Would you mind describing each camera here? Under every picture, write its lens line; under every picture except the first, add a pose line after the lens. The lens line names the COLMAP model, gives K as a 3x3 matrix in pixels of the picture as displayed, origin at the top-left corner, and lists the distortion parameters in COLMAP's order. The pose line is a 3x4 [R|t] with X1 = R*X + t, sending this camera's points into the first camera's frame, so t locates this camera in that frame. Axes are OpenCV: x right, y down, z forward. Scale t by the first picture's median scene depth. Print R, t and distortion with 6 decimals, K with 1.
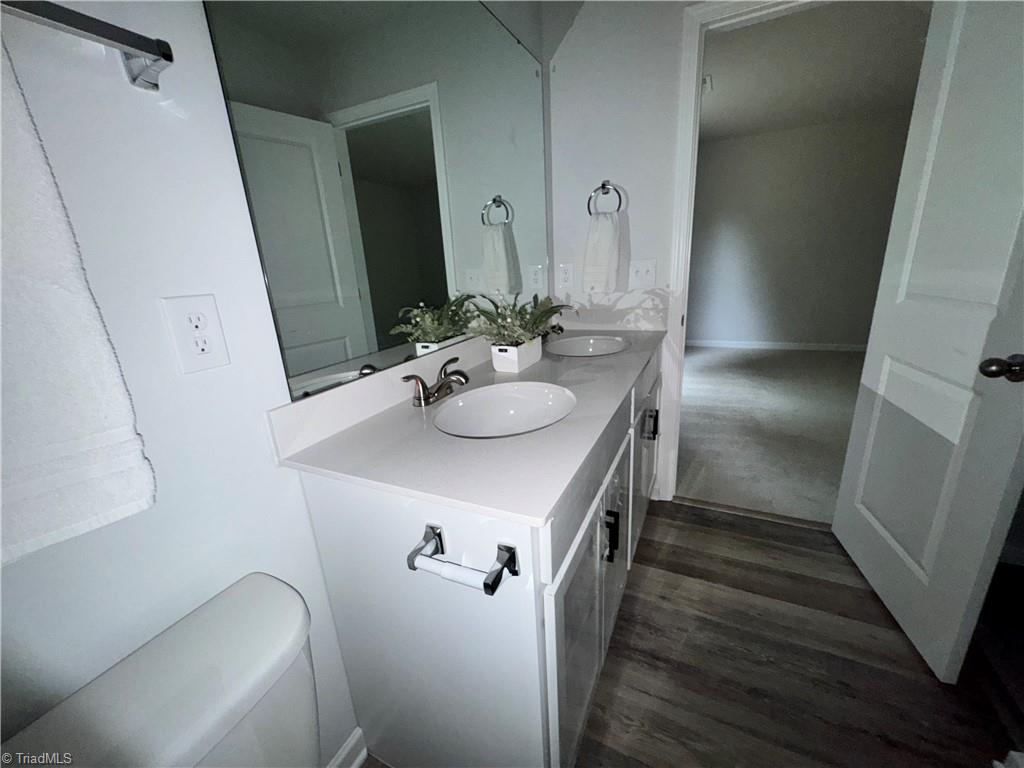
lens RADIAL K [[410.8, 0, 513.6], [0, 410.8, 385.4], [0, 0, 1]] dist [-0.003472, 0.001476]
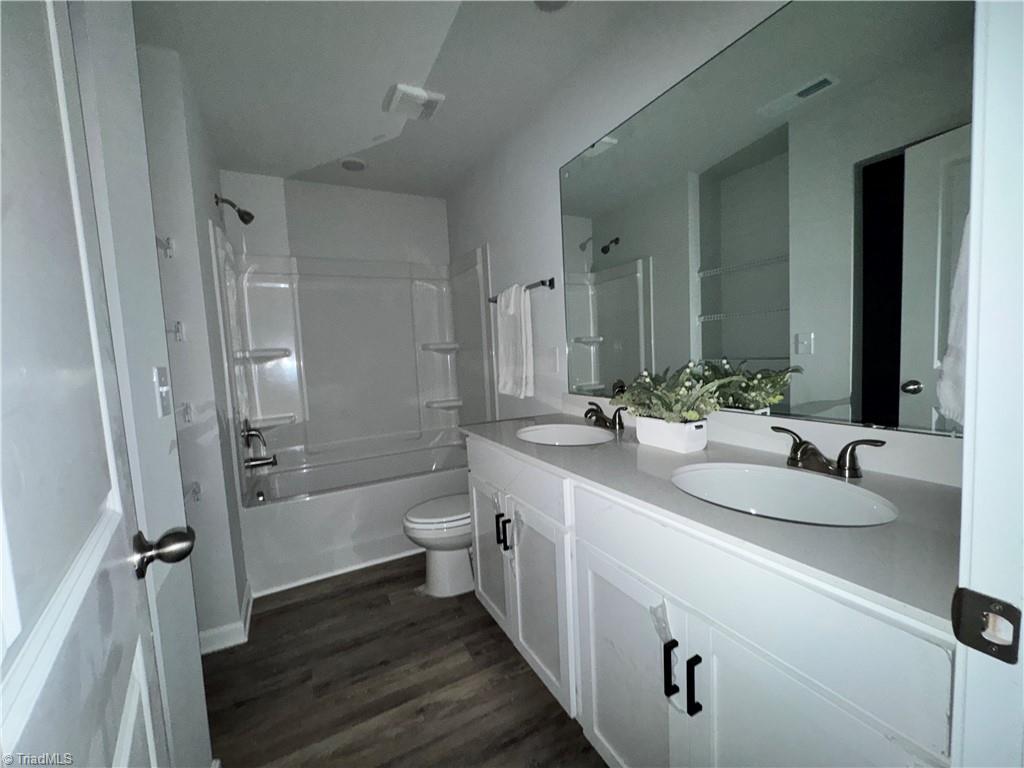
lens RADIAL K [[410.8, 0, 510.4], [0, 410.8, 385.7], [0, 0, 1]] dist [-0.003472, 0.001476]
pose [[-0.592832, 0.151670, -0.790915, 0.967929], [-0.148834, 0.944553, 0.292691, -0.410830], [0.791453, 0.291232, -0.537388, 1.240629]]
